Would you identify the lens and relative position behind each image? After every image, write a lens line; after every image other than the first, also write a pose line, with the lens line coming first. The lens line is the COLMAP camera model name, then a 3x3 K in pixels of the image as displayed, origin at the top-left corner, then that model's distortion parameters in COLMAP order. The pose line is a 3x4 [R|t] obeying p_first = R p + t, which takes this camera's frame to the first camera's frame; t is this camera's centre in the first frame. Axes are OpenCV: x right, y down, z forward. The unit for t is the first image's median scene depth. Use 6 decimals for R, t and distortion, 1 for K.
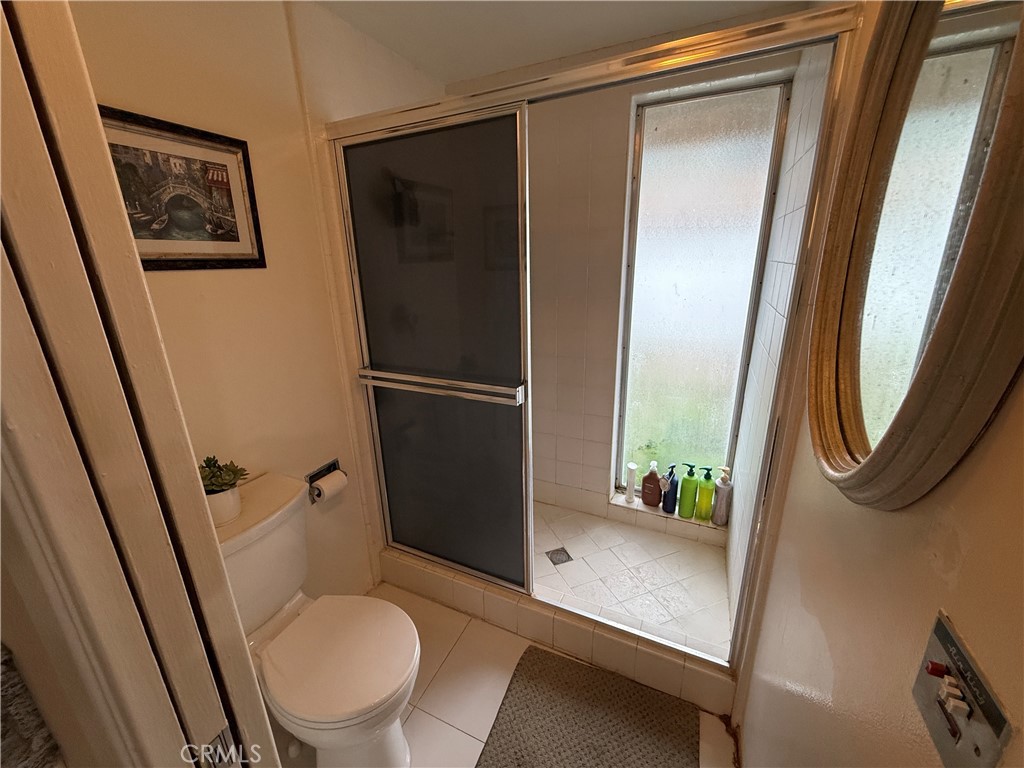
lens RADIAL K [[405.3, 0, 507.1], [0, 405.3, 385.7], [0, 0, 1]] dist [0.001238, -0.000242]
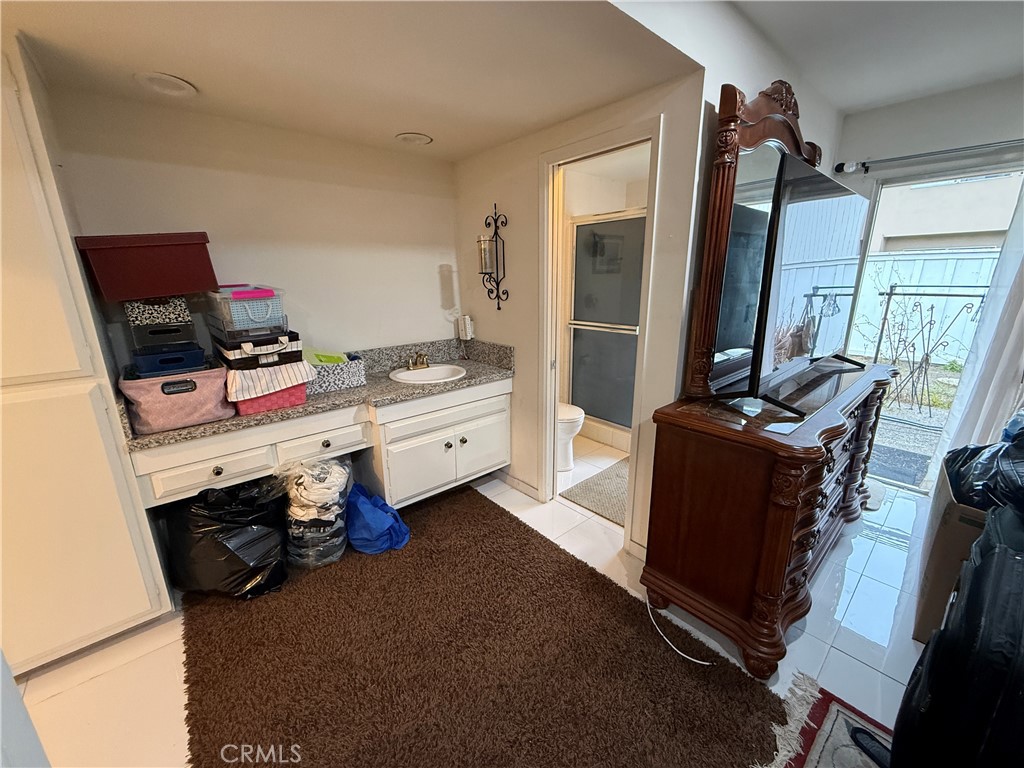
lens RADIAL K [[405.3, 0, 510.0], [0, 405.3, 383.1], [0, 0, 1]] dist [0.001238, -0.000242]
pose [[0.911453, 0.117231, -0.394347, 0.248927], [-0.132563, 0.991105, -0.011756, 0.350649], [0.389461, 0.062991, 0.918886, -1.097933]]
